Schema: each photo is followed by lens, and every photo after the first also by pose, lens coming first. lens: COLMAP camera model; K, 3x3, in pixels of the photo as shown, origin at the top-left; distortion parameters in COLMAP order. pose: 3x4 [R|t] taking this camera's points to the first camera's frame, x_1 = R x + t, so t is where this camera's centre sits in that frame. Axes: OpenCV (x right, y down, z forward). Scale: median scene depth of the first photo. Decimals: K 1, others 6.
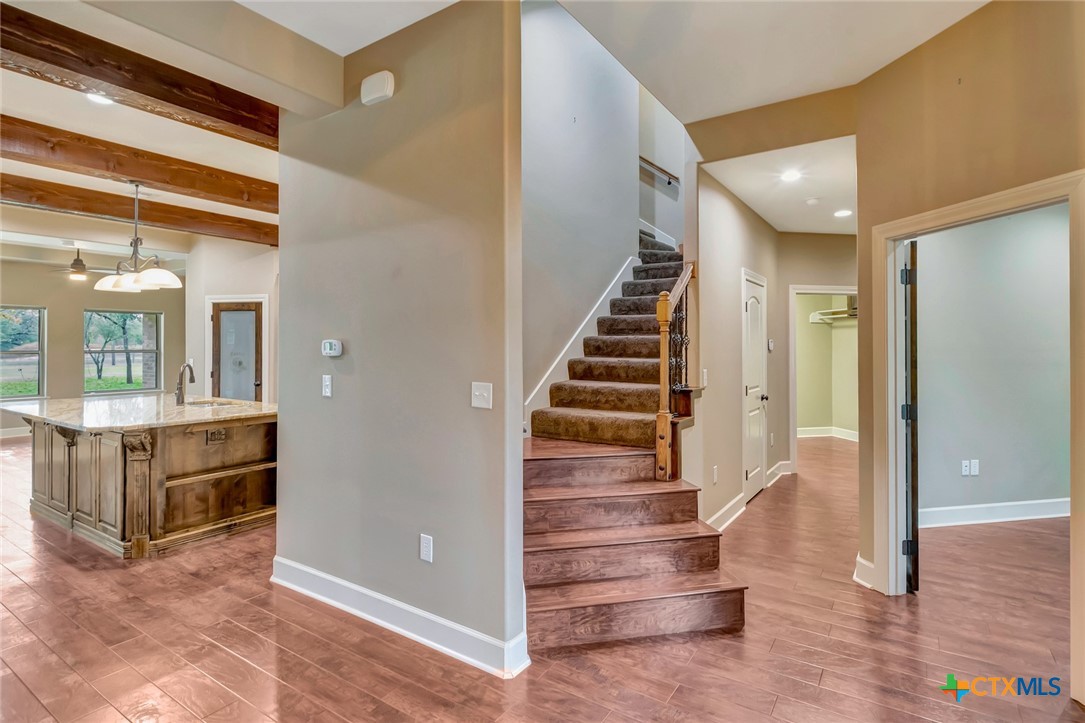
lens RADIAL K [[538.8, 0, 560.9], [0, 538.8, 342.9], [0, 0, 1]] dist [0.006925, 0.000359]
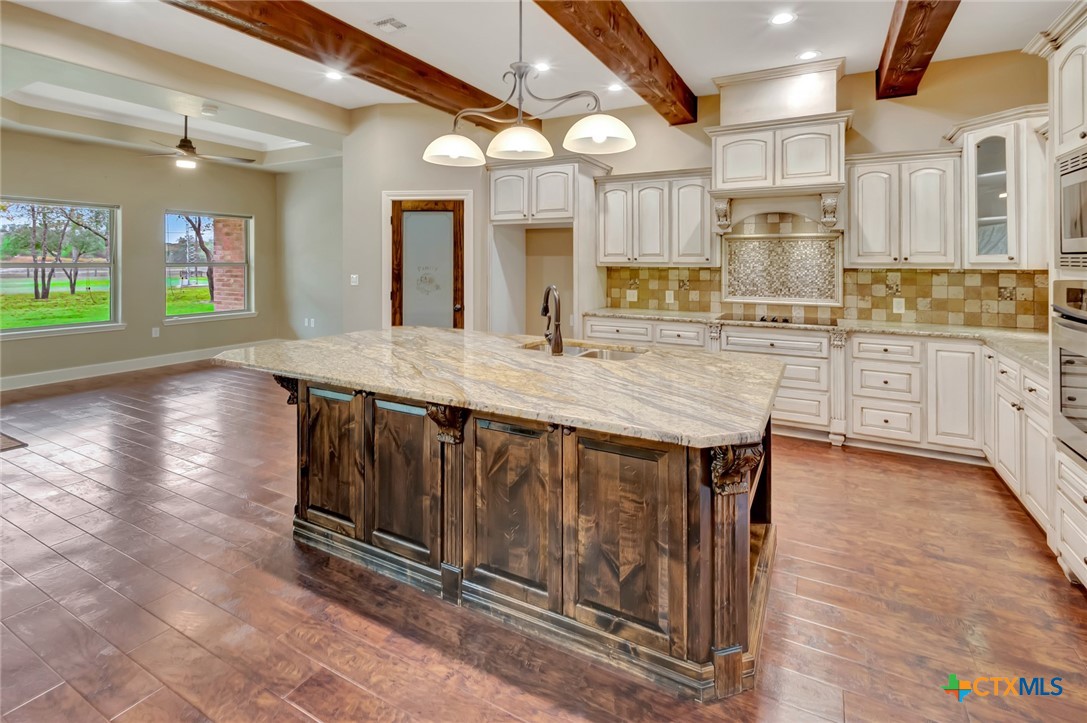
lens RADIAL K [[504.0, 0, 561.3], [0, 504.0, 259.3], [0, 0, 1]] dist [0.005172, -0.001223]
pose [[0.995281, 0.002024, 0.097018, -0.478741], [-0.002554, 0.999983, 0.005335, 0.003389], [-0.097006, -0.005558, 0.995268, 0.280300]]
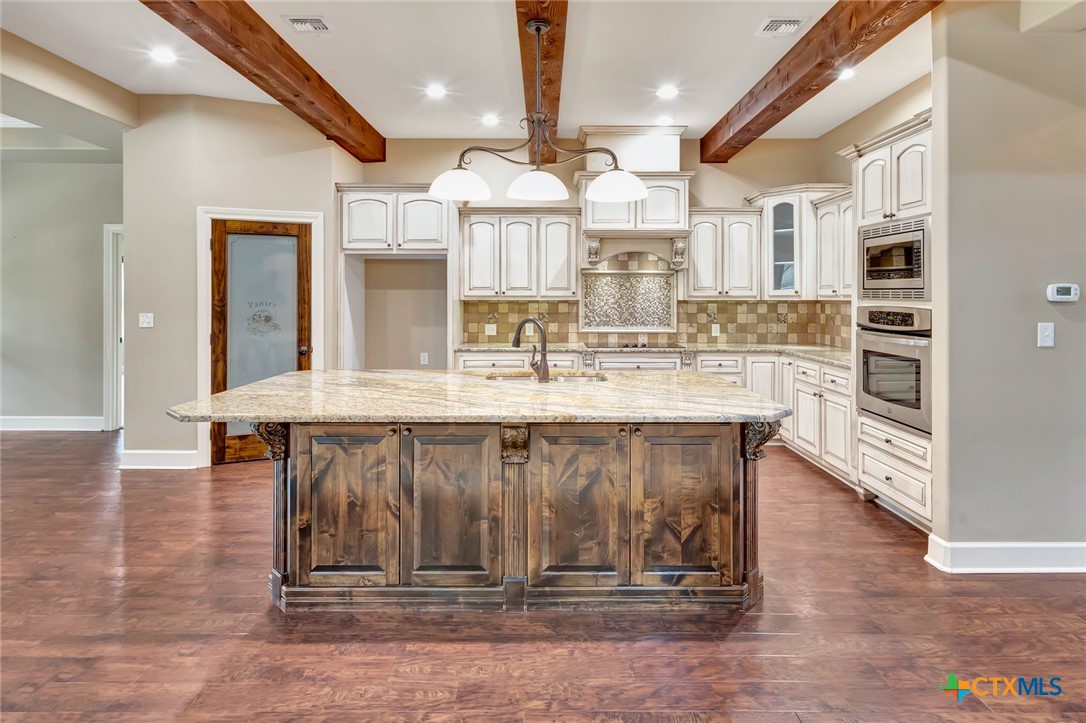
lens RADIAL K [[575.9, 0, 541.6], [0, 575.9, 293.4], [0, 0, 1]] dist [0.002888, 0.000402]
pose [[0.835302, 0.000682, 0.549791, -0.691268], [-0.004057, 0.999980, 0.004923, 0.003214], [-0.549776, -0.006343, 0.835288, 0.268378]]
